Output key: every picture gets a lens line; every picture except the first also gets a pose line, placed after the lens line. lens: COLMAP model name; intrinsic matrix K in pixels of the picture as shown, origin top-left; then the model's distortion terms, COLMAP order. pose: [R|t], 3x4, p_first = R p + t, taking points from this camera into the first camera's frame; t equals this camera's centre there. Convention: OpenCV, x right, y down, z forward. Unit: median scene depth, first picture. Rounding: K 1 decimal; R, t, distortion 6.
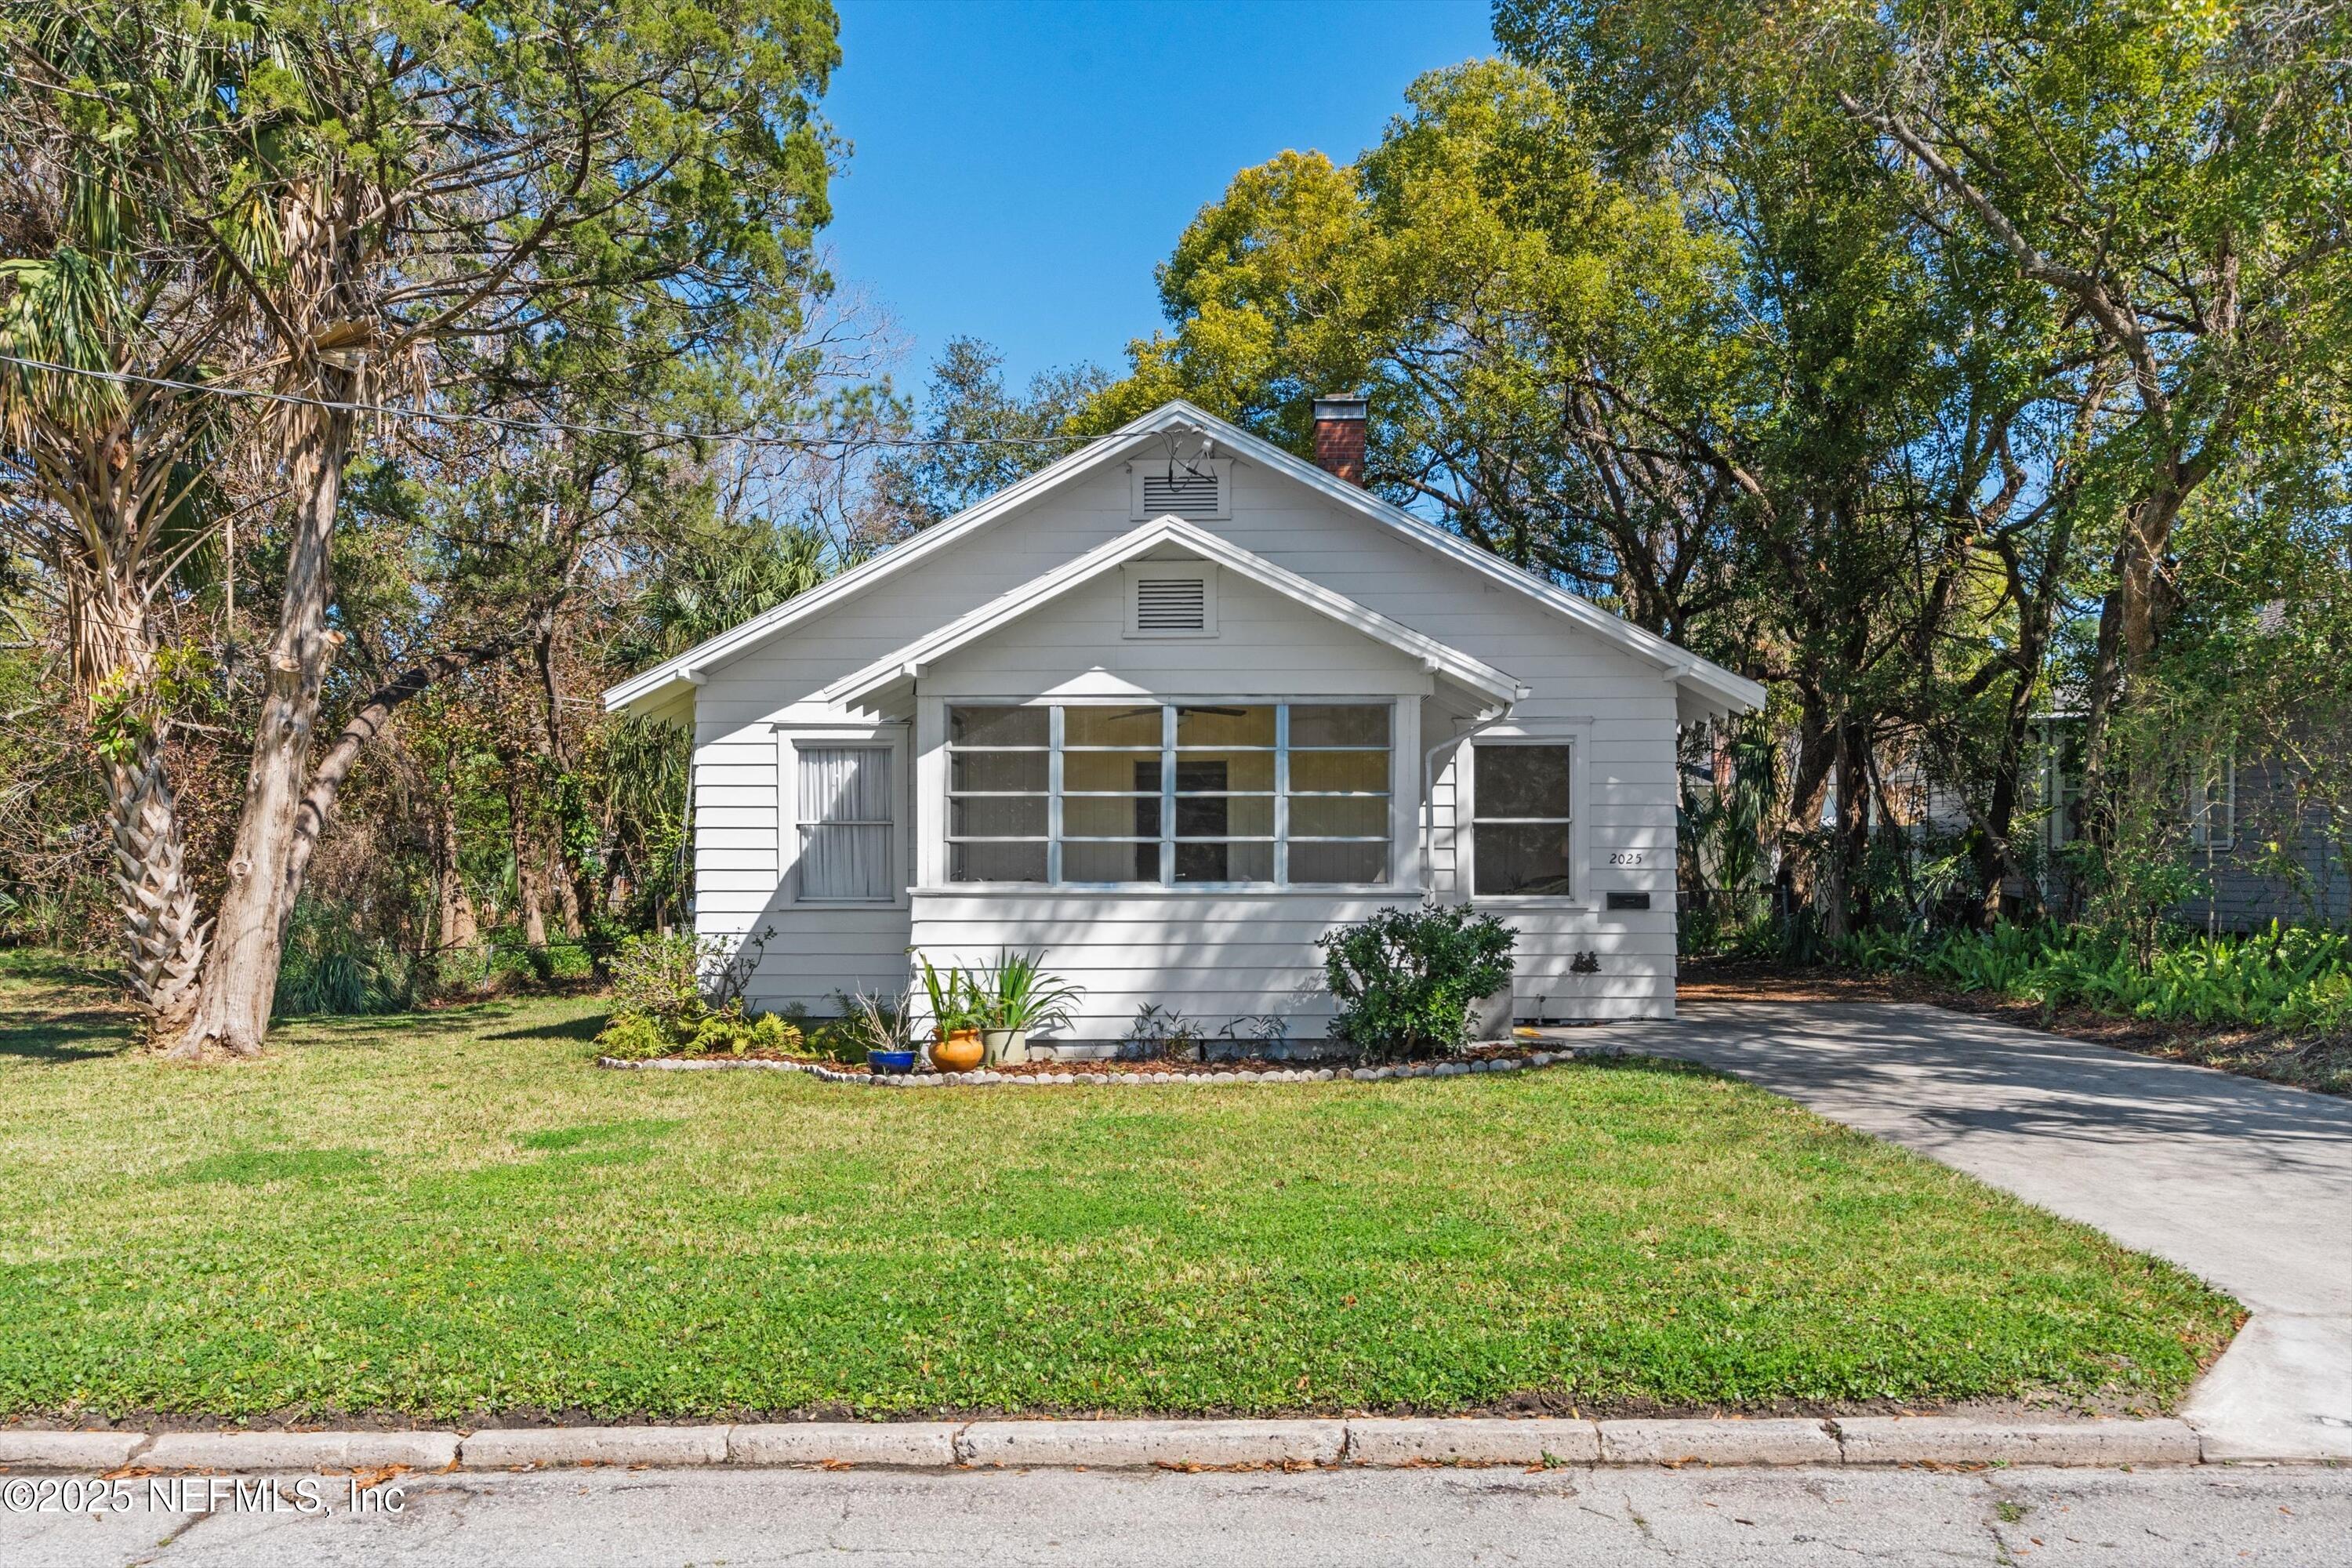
lens RADIAL K [[939.5, 0, 1175.9], [0, 939.5, 875.3], [0, 0, 1]] dist [-0.001237, -0.000082]
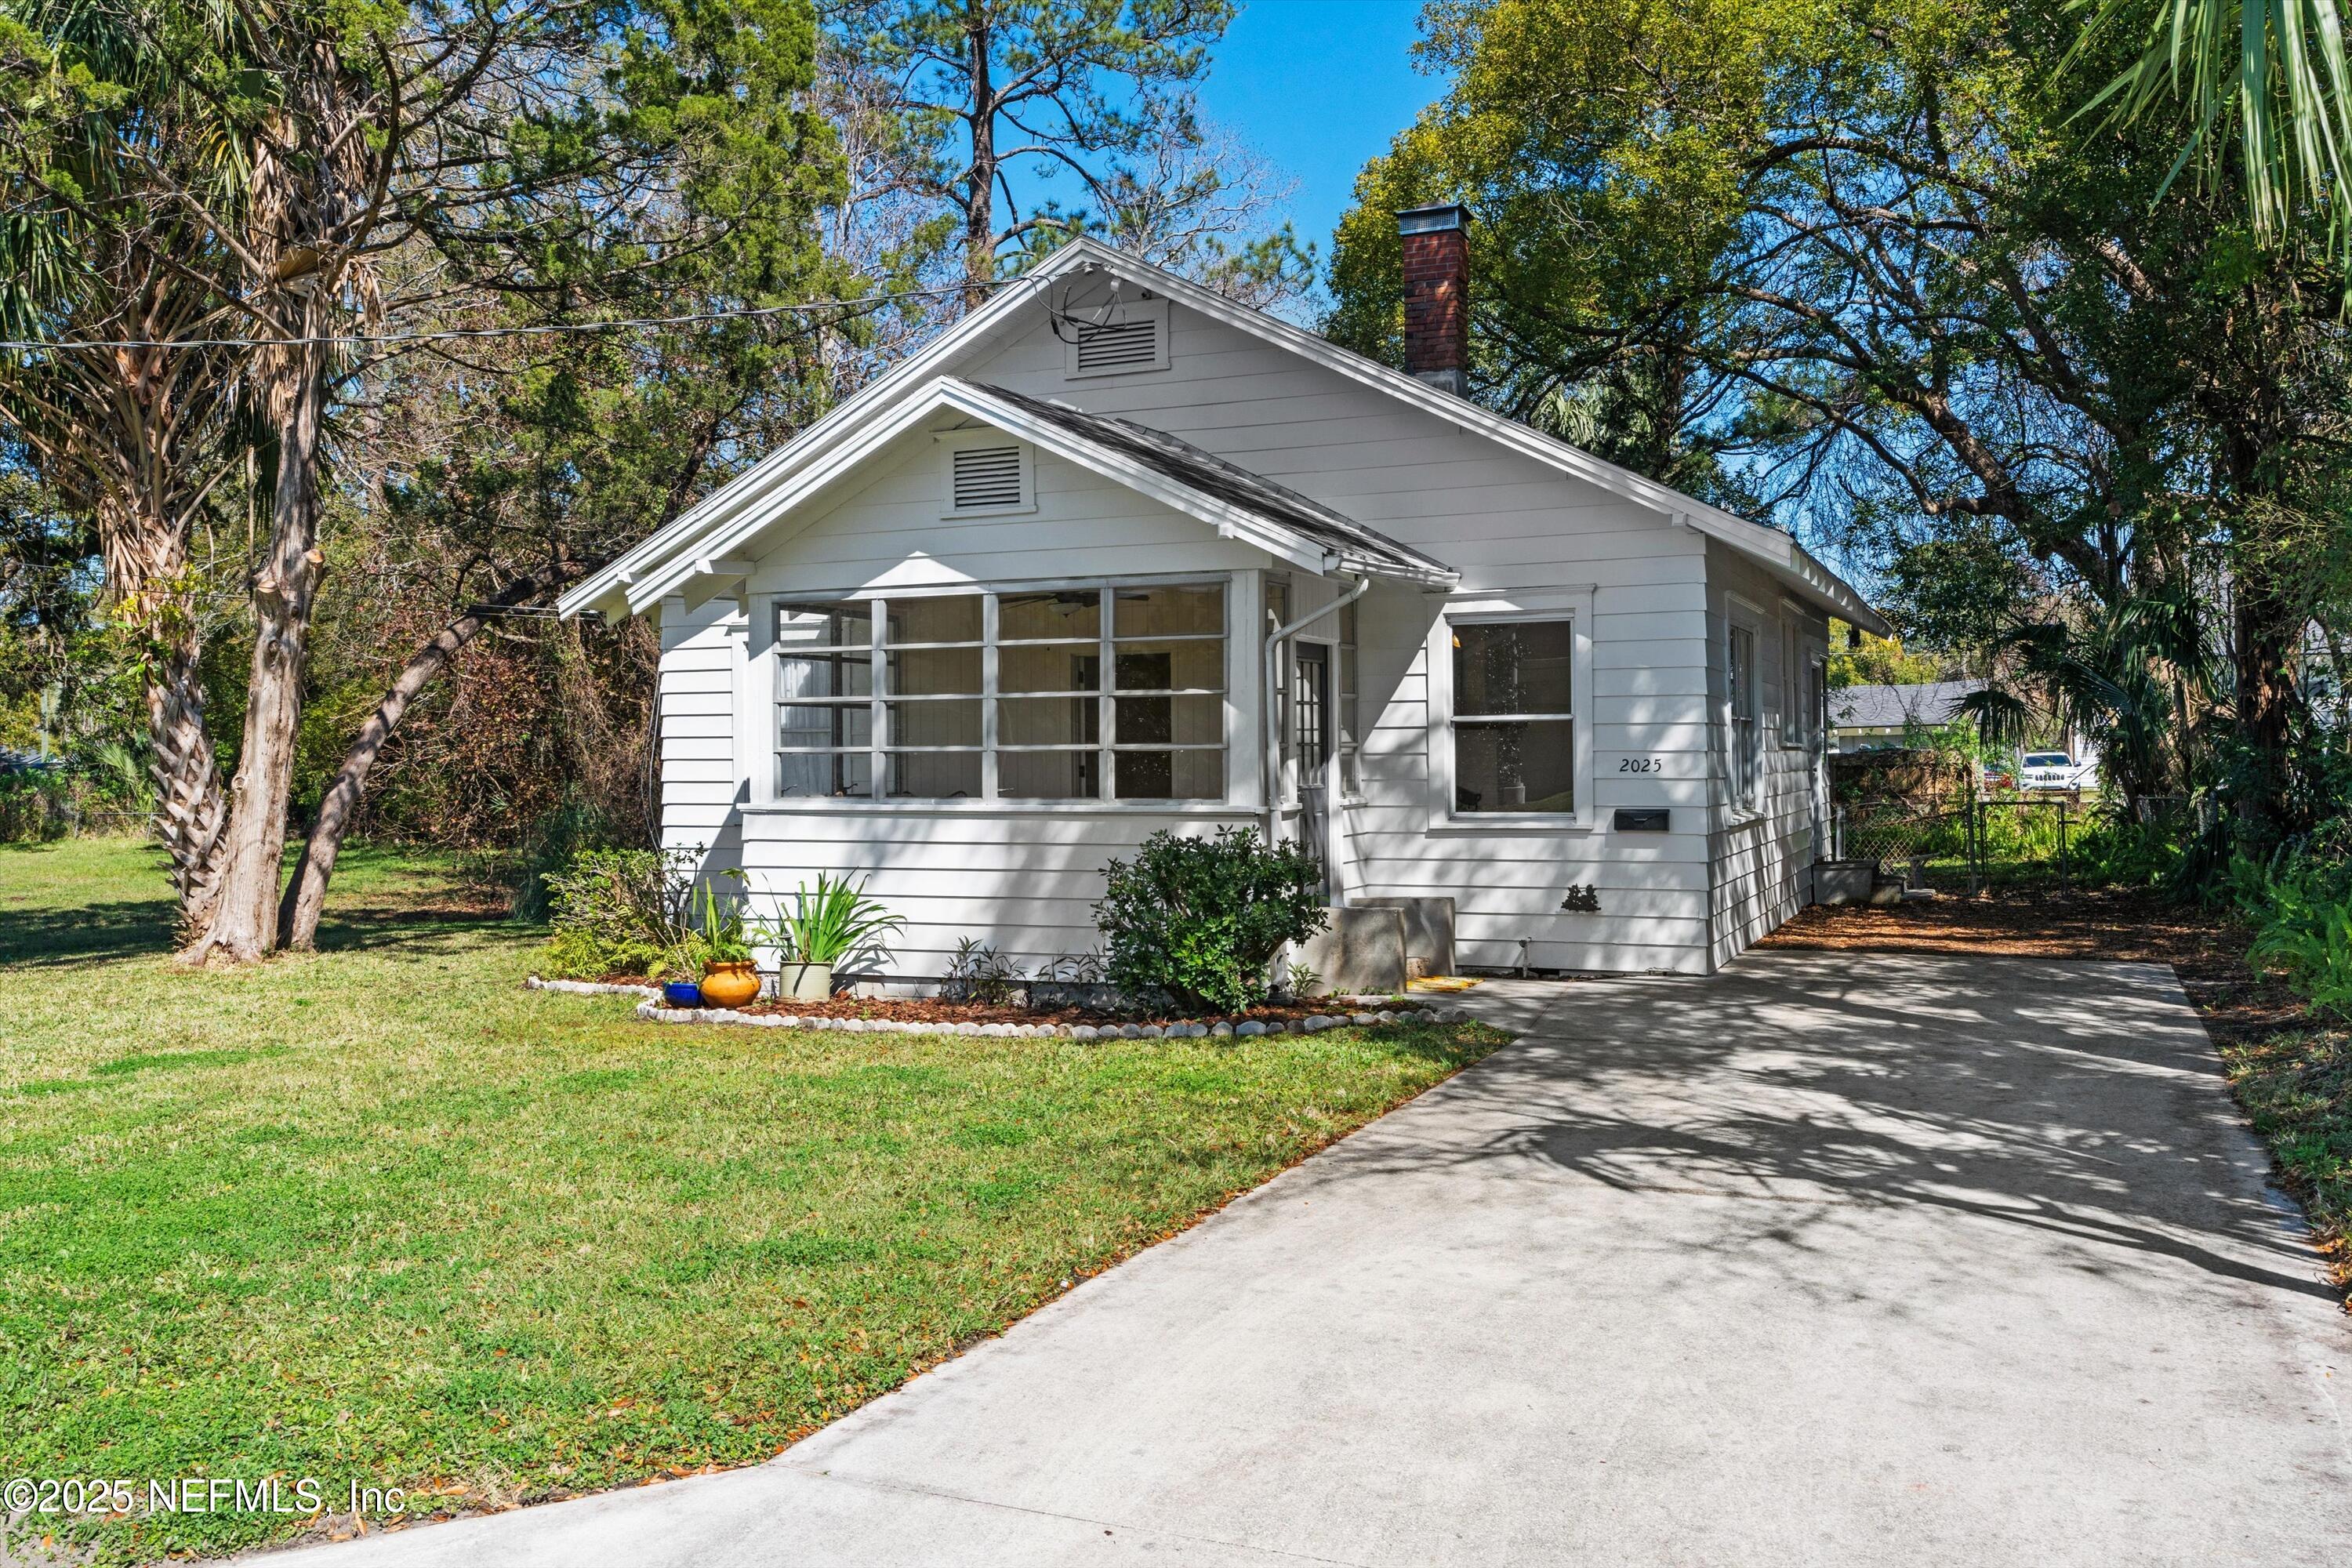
lens RADIAL K [[1078.3, 0, 1179.2], [0, 1078.3, 778.0], [0, 0, 1]] dist [0.000594, -0.000112]
pose [[0.977546, -0.003826, -0.210690, 0.323892], [0.003280, 0.999990, -0.002938, -0.006598], [0.210699, 0.002181, 0.977549, 0.057181]]
